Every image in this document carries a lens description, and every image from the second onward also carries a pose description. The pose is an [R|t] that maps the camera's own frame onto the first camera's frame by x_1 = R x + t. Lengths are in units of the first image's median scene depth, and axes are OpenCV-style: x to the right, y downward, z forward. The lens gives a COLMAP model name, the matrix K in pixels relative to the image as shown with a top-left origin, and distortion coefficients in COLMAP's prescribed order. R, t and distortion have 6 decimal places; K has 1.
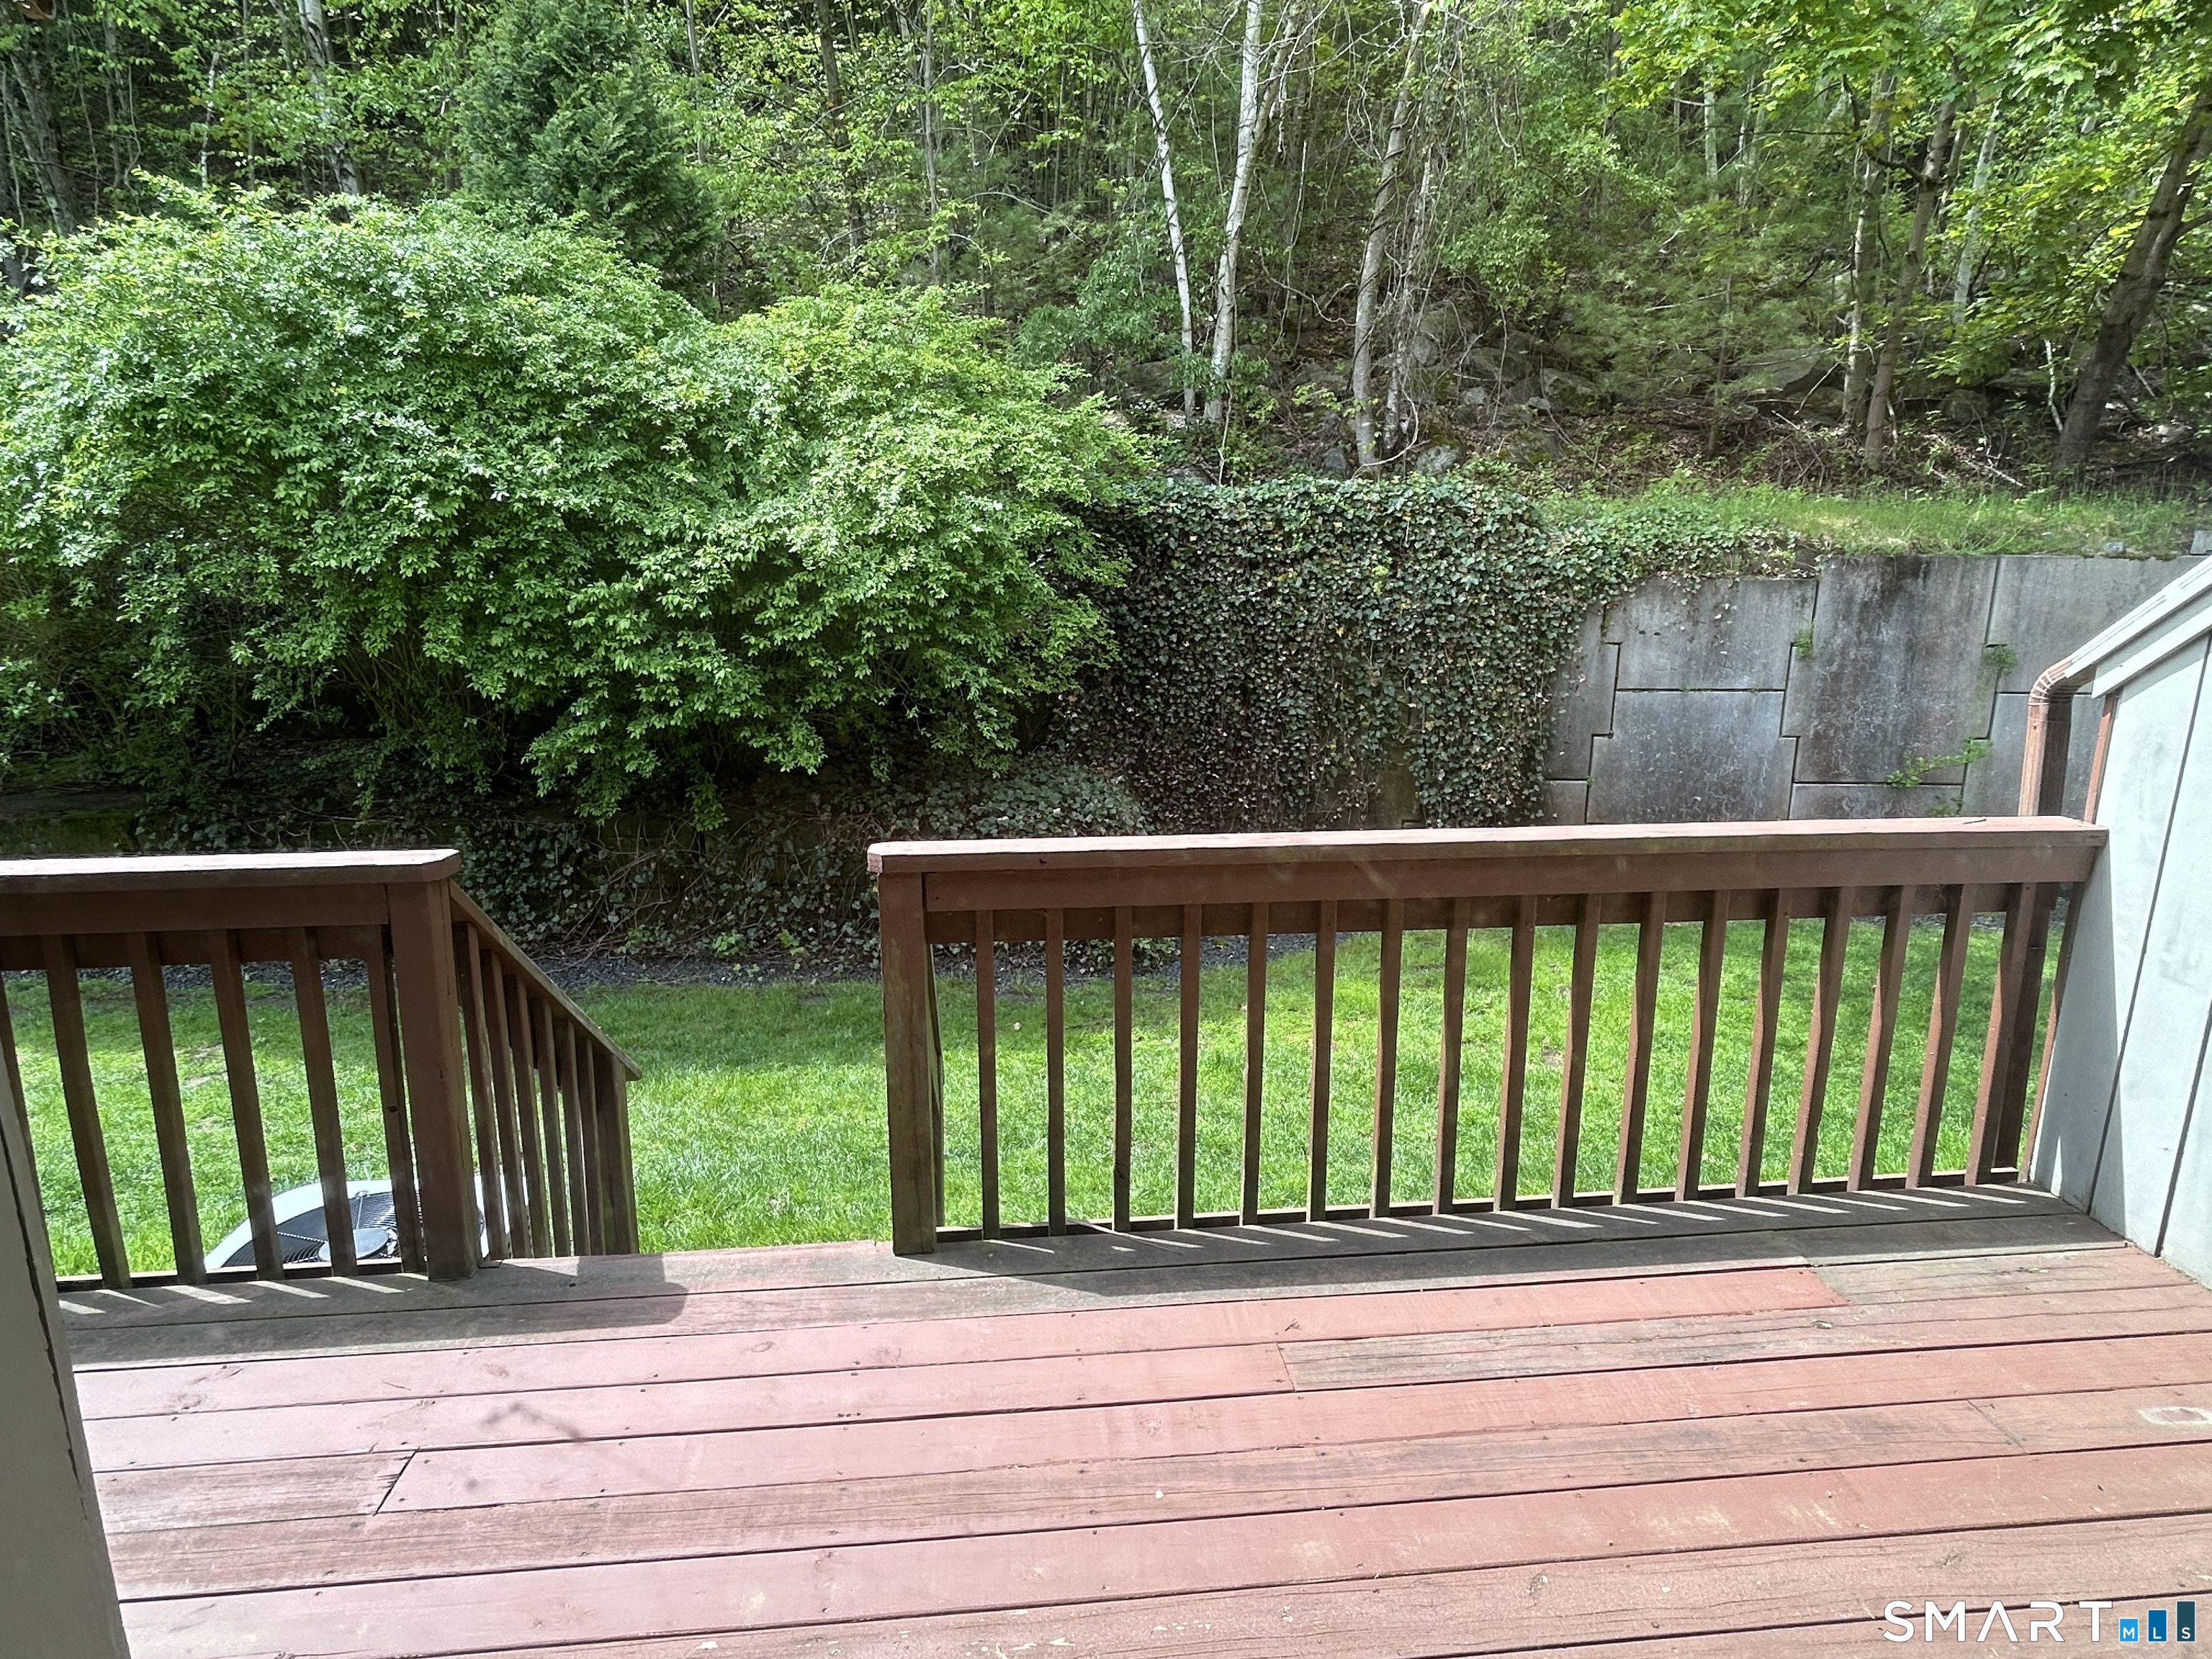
lens RADIAL K [[1223.8, 0, 1108.3], [0, 1223.8, 822.8], [0, 0, 1]] dist [-0.001844, 0.000107]
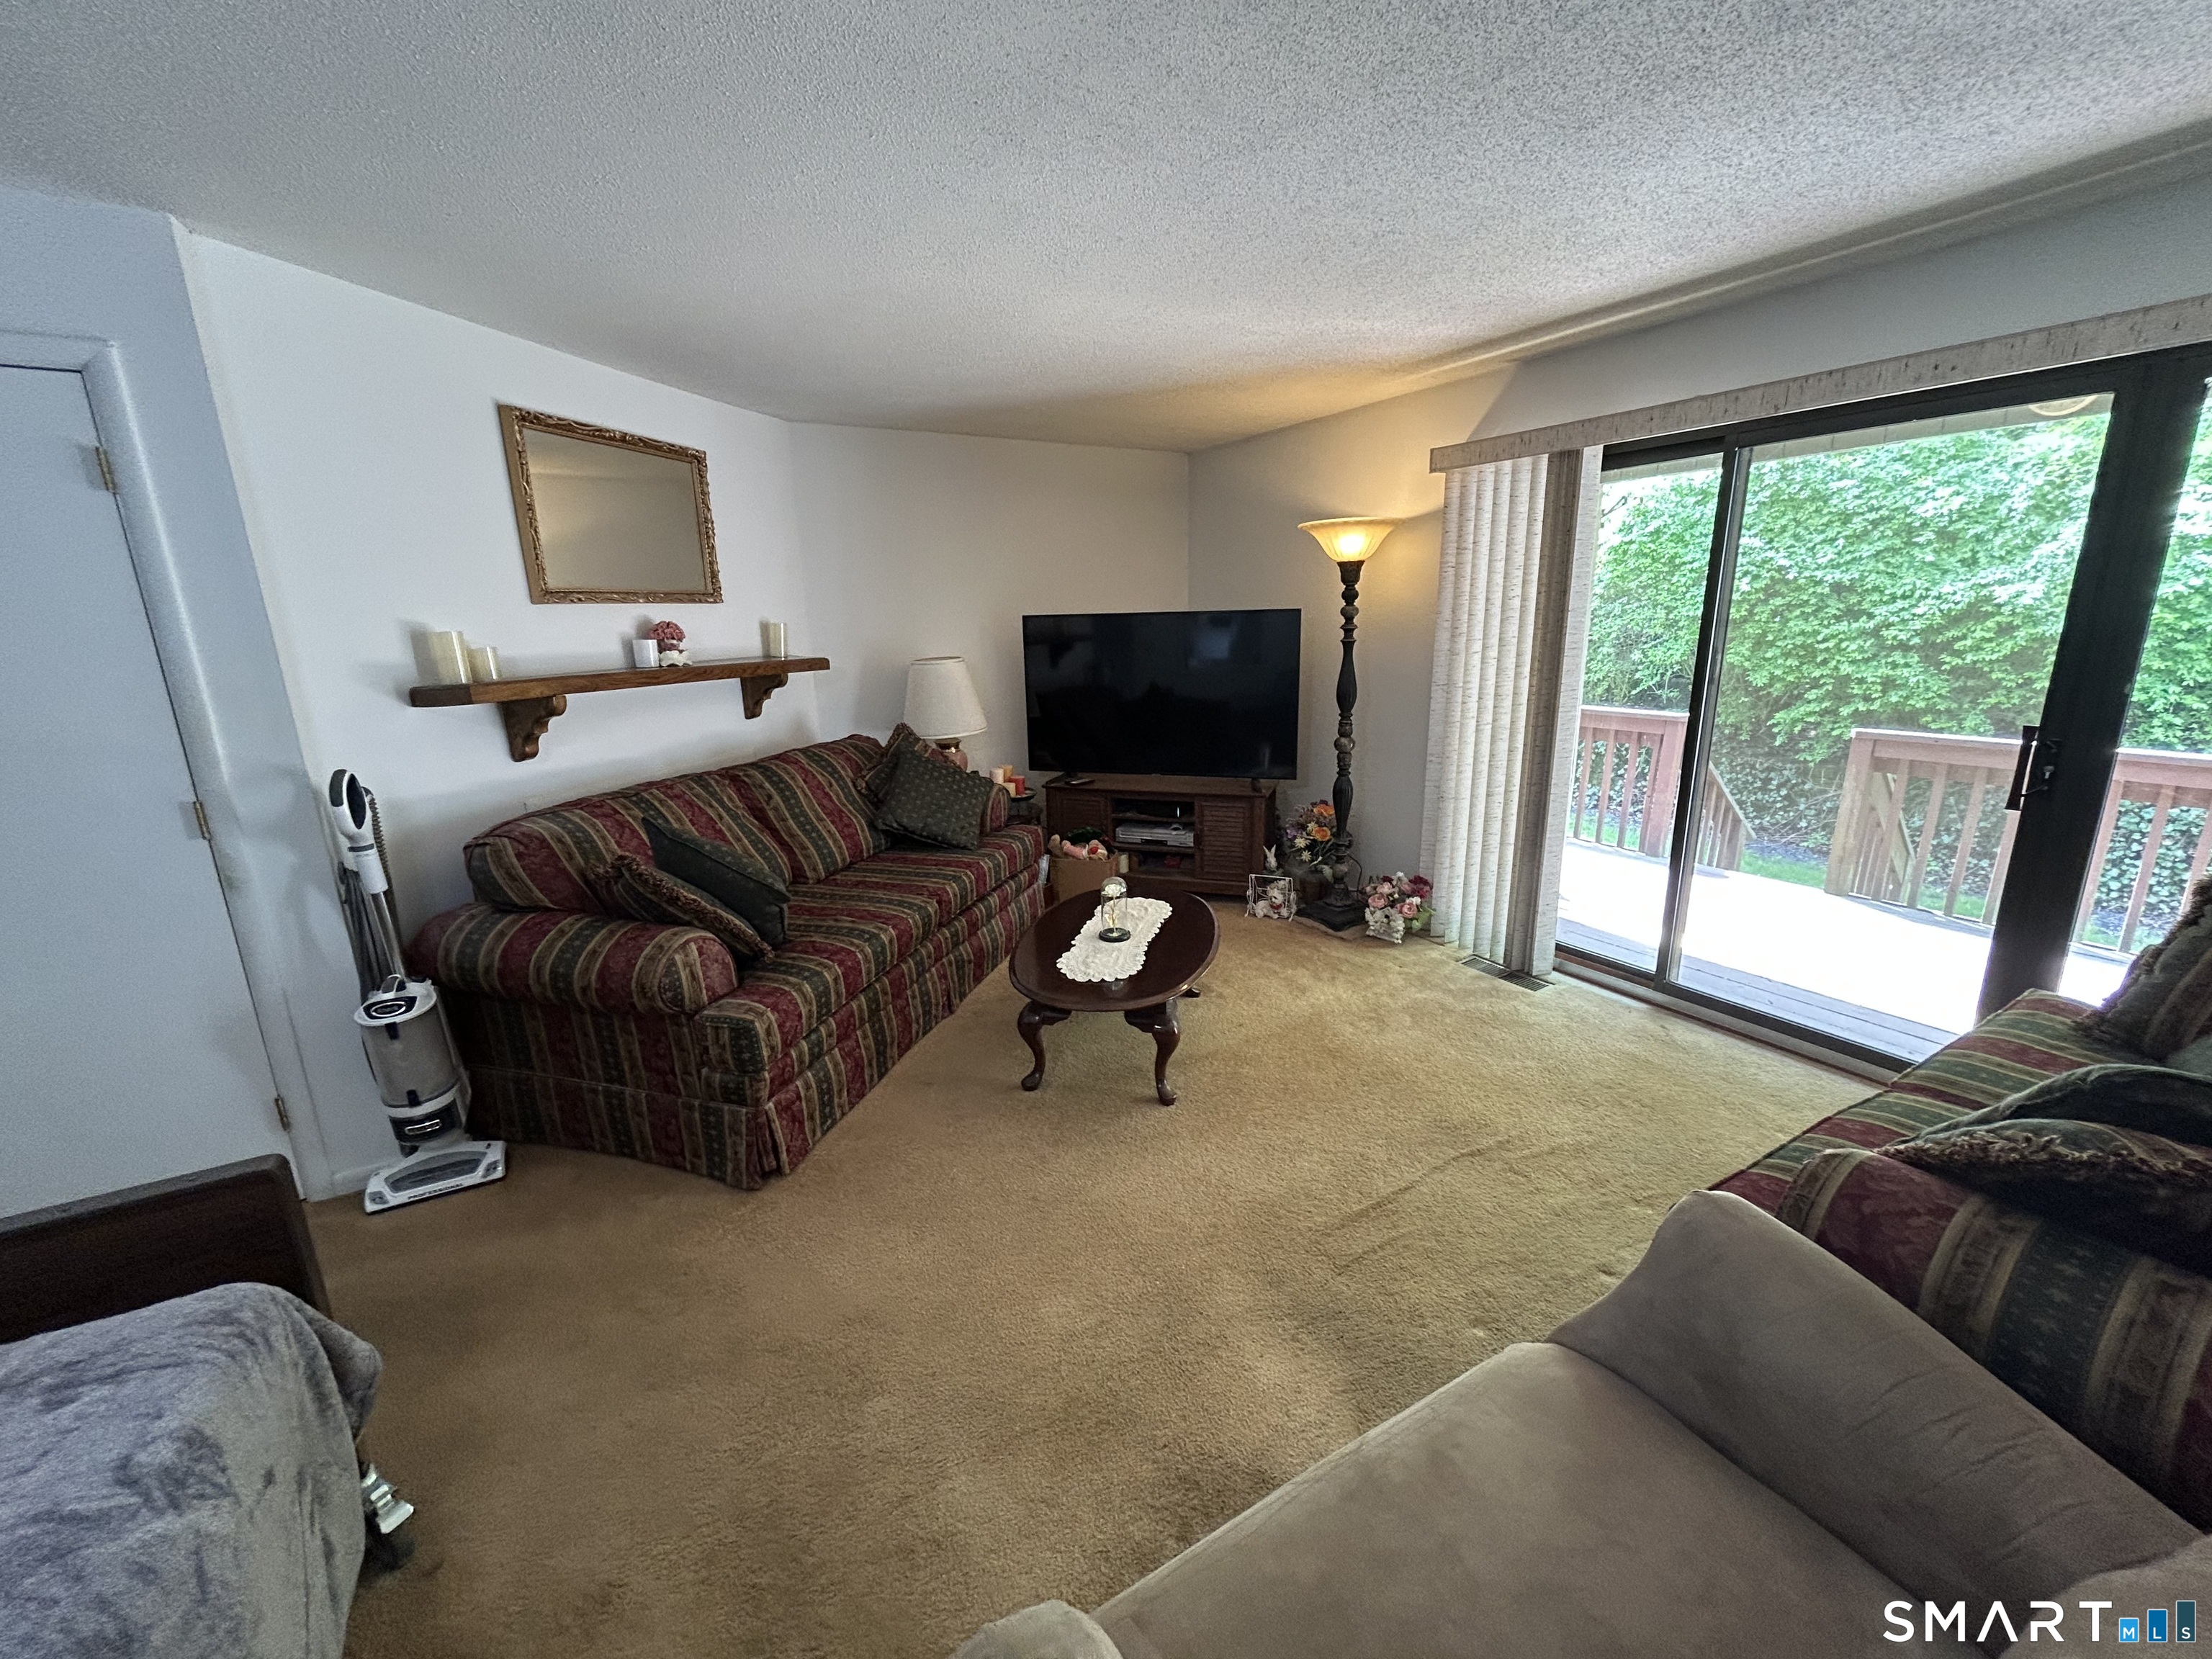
lens RADIAL K [[886.8, 0, 1109.8], [0, 886.8, 833.5], [0, 0, 1]] dist [0.014092, 0.000382]
pose [[0.422043, 0.210859, -0.881713, 0.327339], [-0.175846, 0.973144, 0.148554, 0.088843], [0.889358, 0.092350, 0.447787, -0.467424]]
